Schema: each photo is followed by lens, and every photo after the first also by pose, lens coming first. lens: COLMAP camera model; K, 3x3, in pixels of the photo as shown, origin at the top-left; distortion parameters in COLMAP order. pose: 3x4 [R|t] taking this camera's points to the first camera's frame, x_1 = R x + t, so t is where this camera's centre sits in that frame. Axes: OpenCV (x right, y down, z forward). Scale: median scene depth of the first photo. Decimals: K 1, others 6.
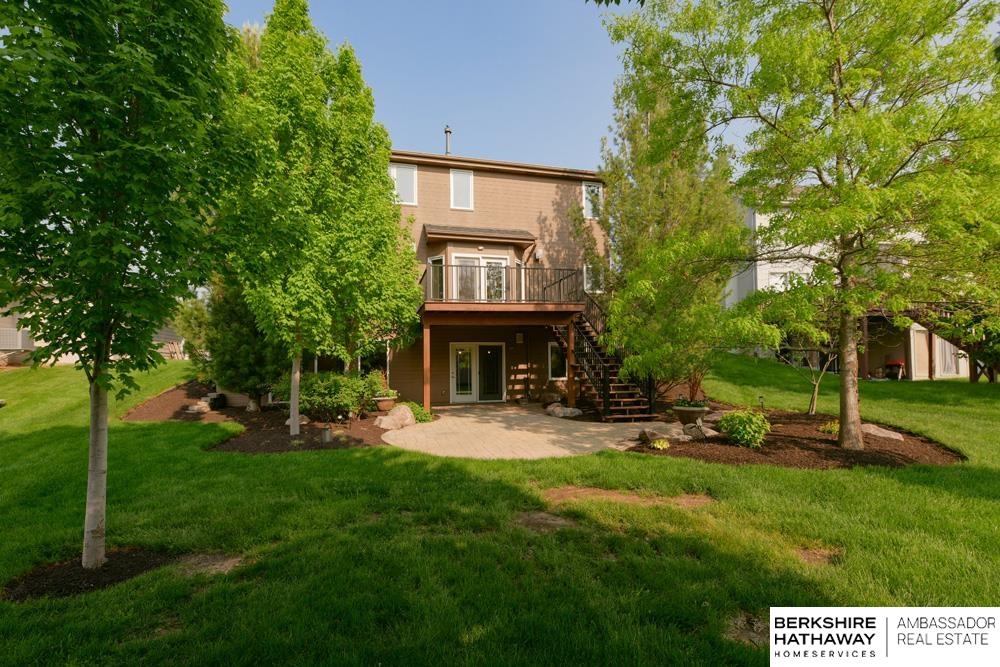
lens RADIAL K [[458.5, 0, 473.1], [0, 458.5, 360.5], [0, 0, 1]] dist [0.000105, -0.000304]
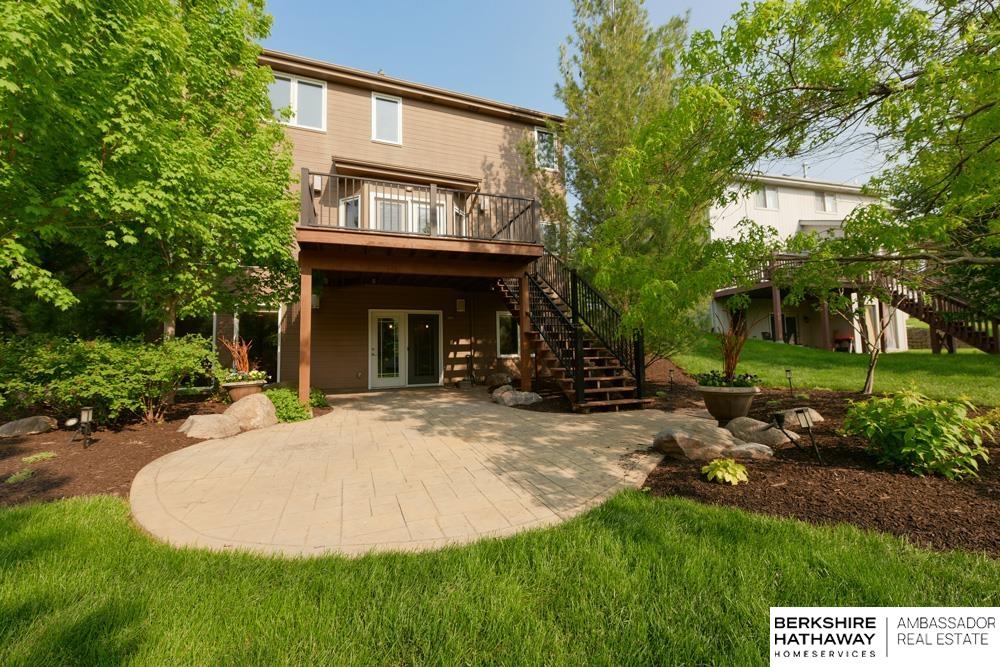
lens RADIAL K [[407.5, 0, 499.9], [0, 407.5, 331.0], [0, 0, 1]] dist [-0.004359, -0.000551]
pose [[0.987046, -0.000543, 0.160435, 0.058378], [0.007865, 0.998956, -0.045006, 0.029433], [-0.160243, 0.045685, 0.986020, 0.305098]]
